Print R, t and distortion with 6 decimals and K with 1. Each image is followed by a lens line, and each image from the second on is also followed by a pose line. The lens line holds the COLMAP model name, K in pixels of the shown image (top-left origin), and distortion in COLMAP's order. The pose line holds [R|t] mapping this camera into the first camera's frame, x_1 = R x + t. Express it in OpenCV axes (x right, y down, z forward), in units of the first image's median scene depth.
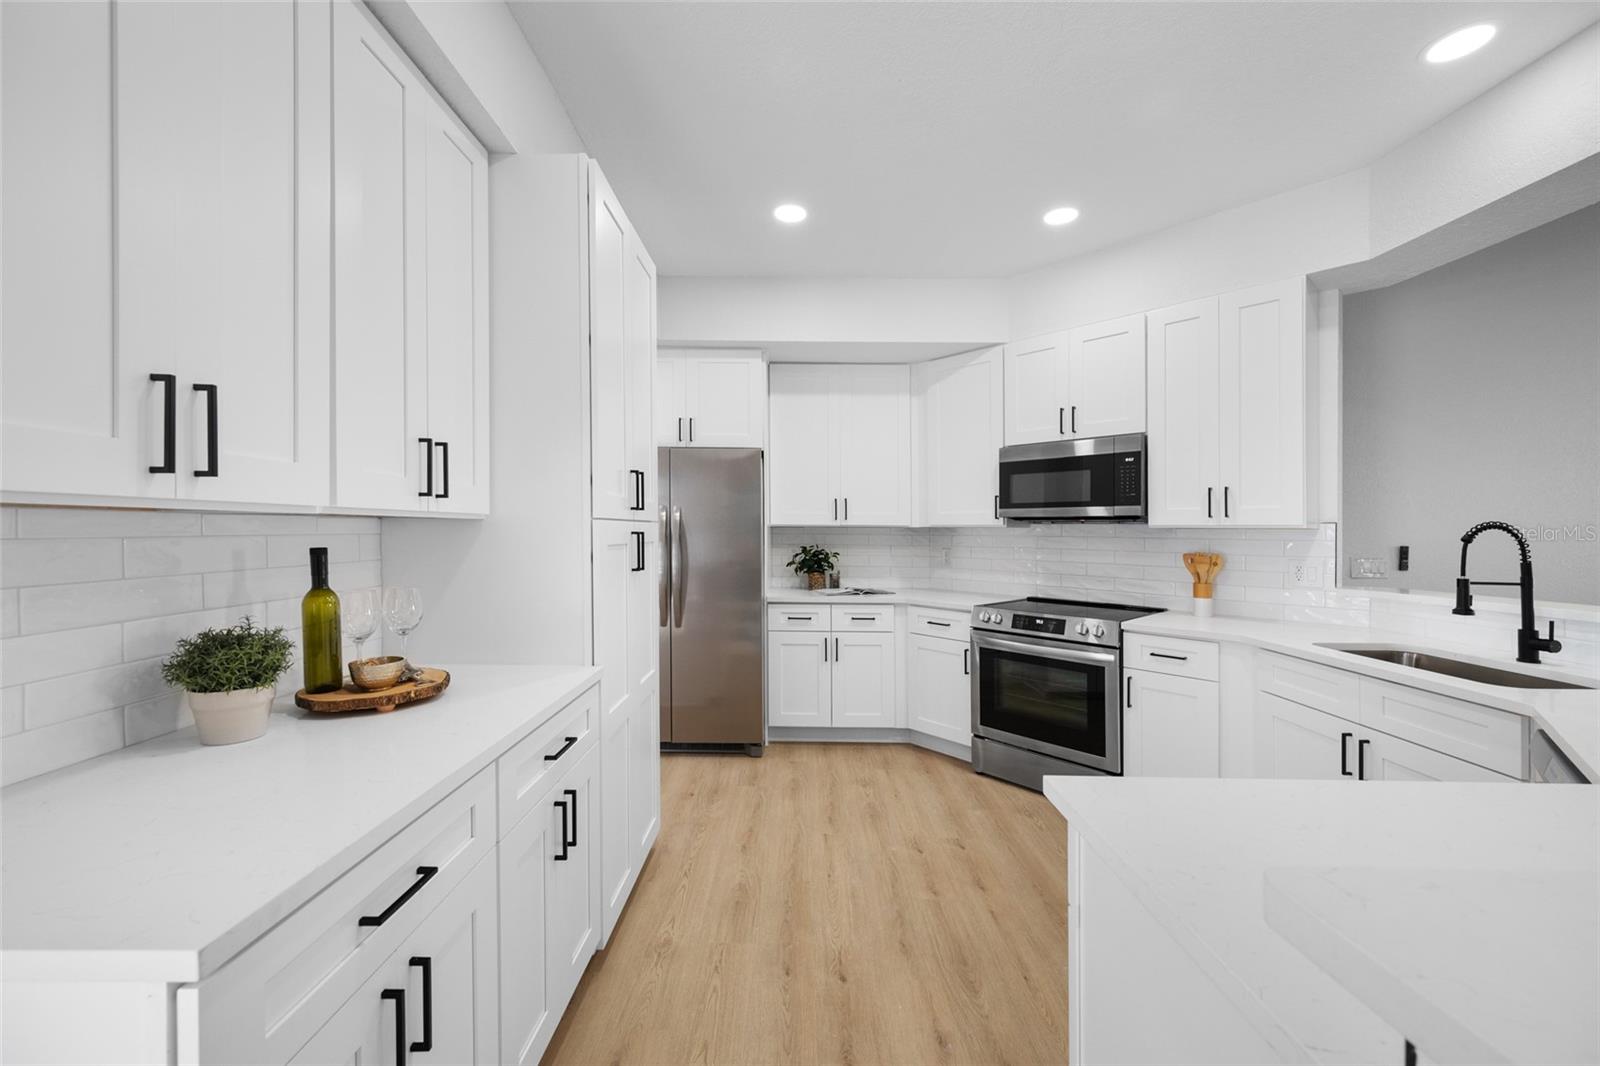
lens RADIAL K [[631.5, 0, 798.2], [0, 631.5, 520.5], [0, 0, 1]] dist [-0.001119, -0.000027]
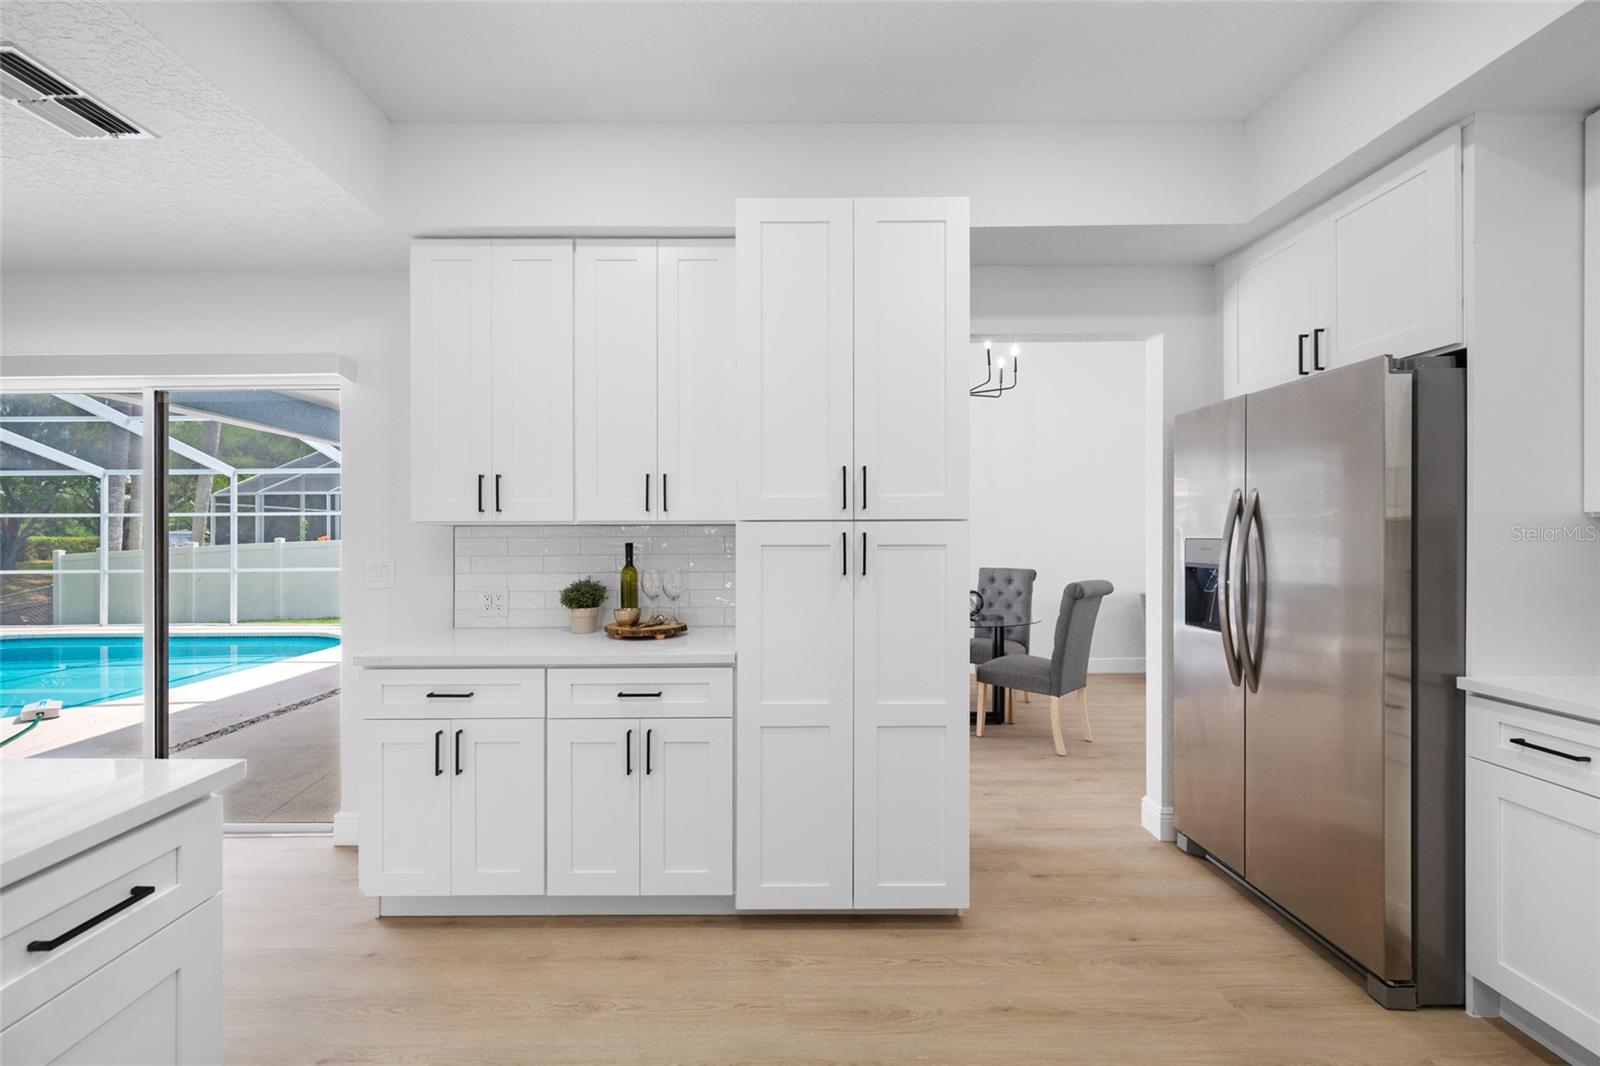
lens RADIAL K [[631.5, 0, 784.0], [0, 631.5, 543.0], [0, 0, 1]] dist [-0.001119, -0.000027]
pose [[0.009609, -0.006121, -0.999935, 0.427766], [0.015584, 0.999861, -0.005971, 0.024044], [0.999832, -0.015526, 0.009703, 0.575163]]
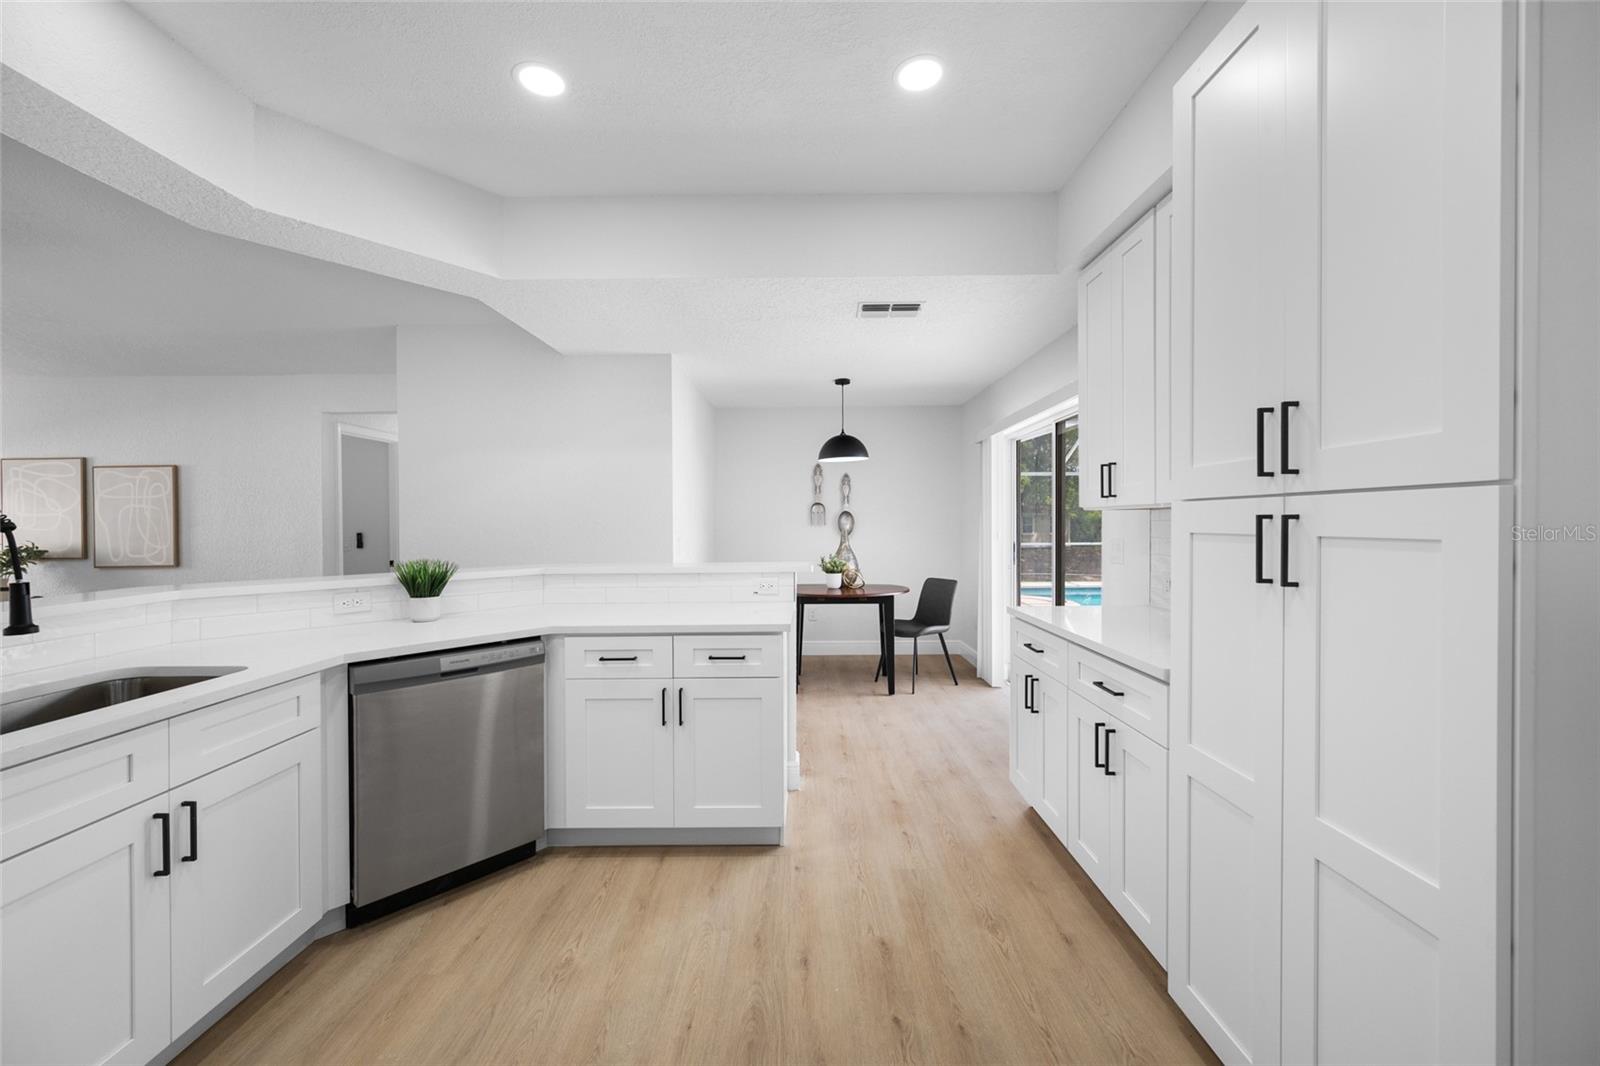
lens RADIAL K [[631.5, 0, 795.0], [0, 631.5, 524.1], [0, 0, 1]] dist [-0.001119, -0.000027]
pose [[-0.999980, -0.000421, 0.006263, 0.108018], [-0.000501, 0.999917, -0.012891, 0.021820], [-0.006257, -0.012894, -0.999897, 1.004587]]
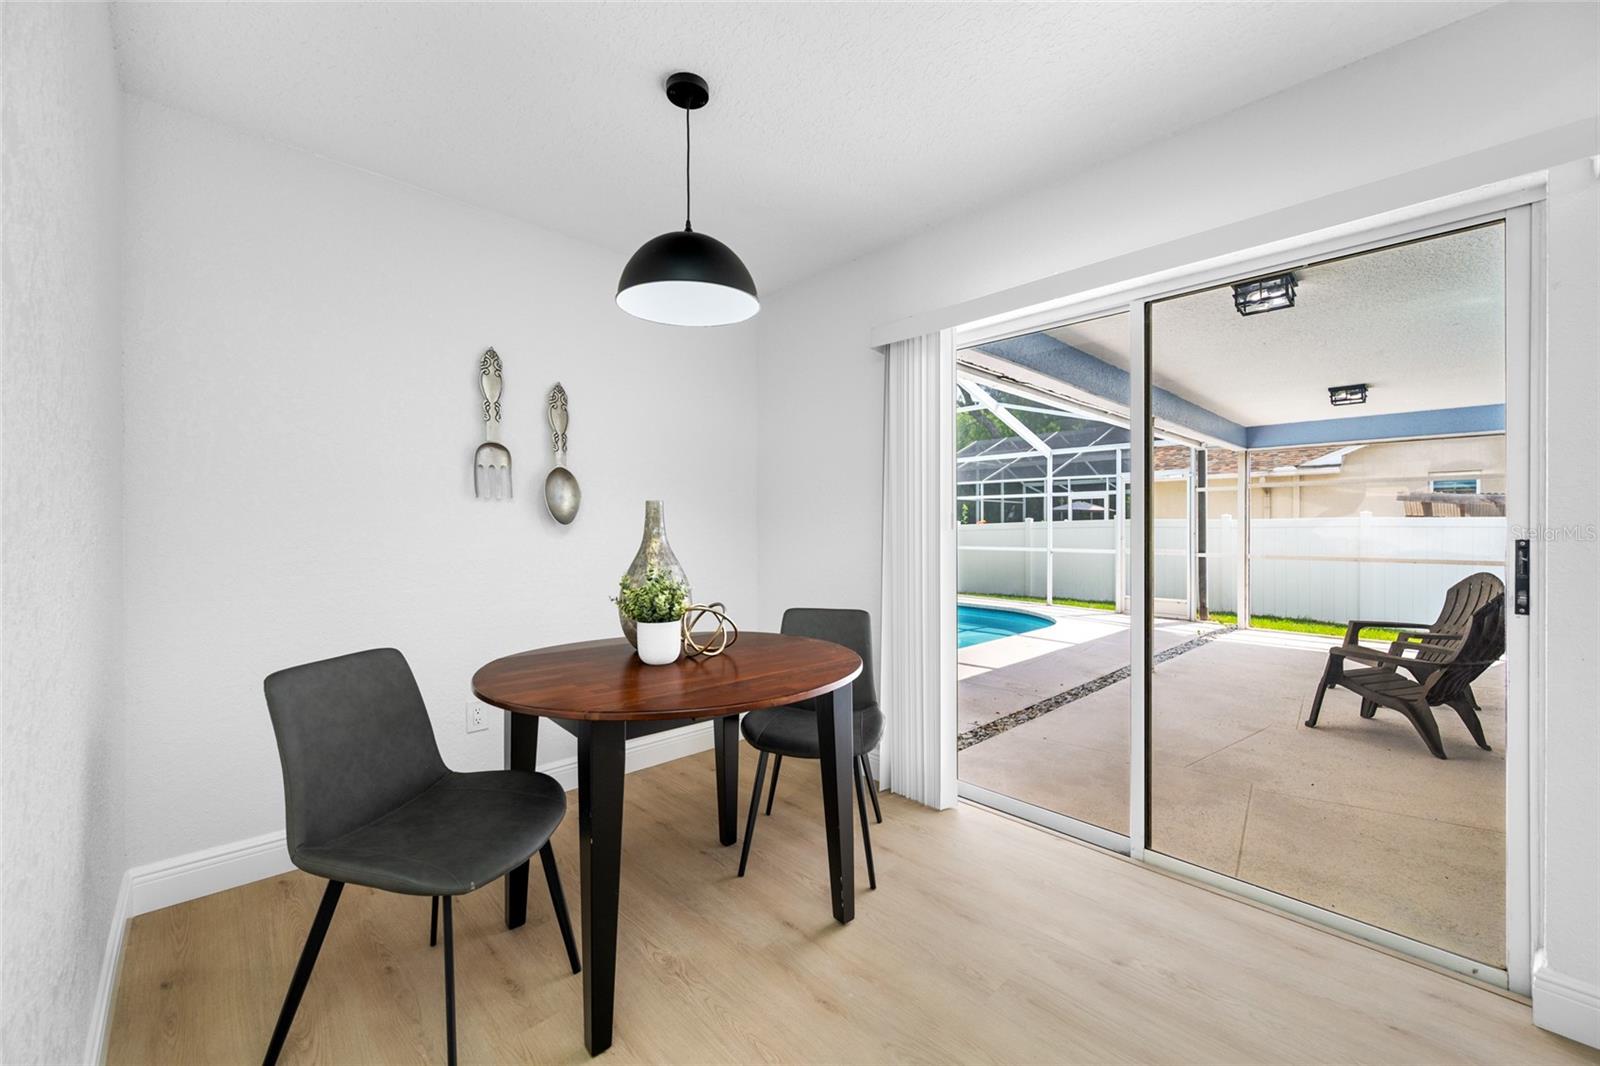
lens RADIAL K [[631.5, 0, 796.6], [0, 631.5, 533.9], [0, 0, 1]] dist [-0.001119, -0.000027]
pose [[-0.724635, -0.015442, -0.688960, 0.304192], [-0.001648, 0.999785, -0.020675, 0.059852], [0.689131, -0.013846, -0.724504, -0.014444]]
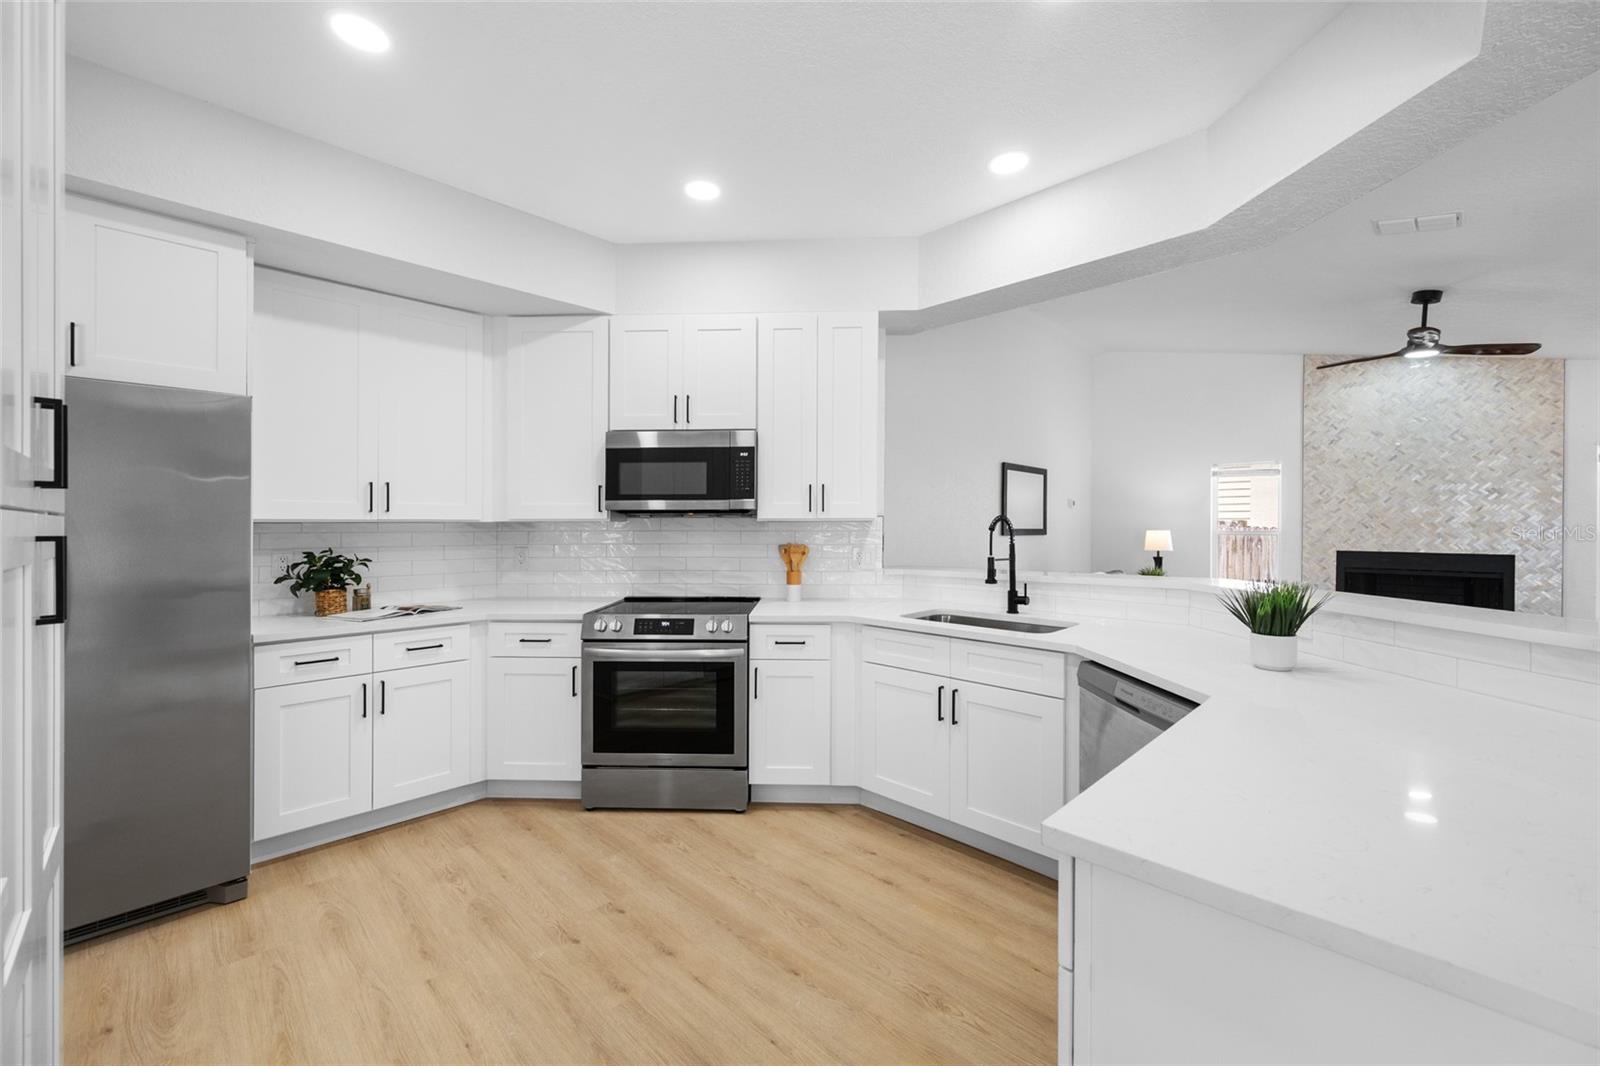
lens RADIAL K [[631.5, 0, 802.1], [0, 631.5, 514.0], [0, 0, 1]] dist [-0.001119, -0.000027]
pose [[0.703041, 0.002985, 0.711143, -0.121555], [-0.002341, 0.999995, -0.001883, 0.001464], [-0.711145, -0.000341, 0.703045, 0.193200]]
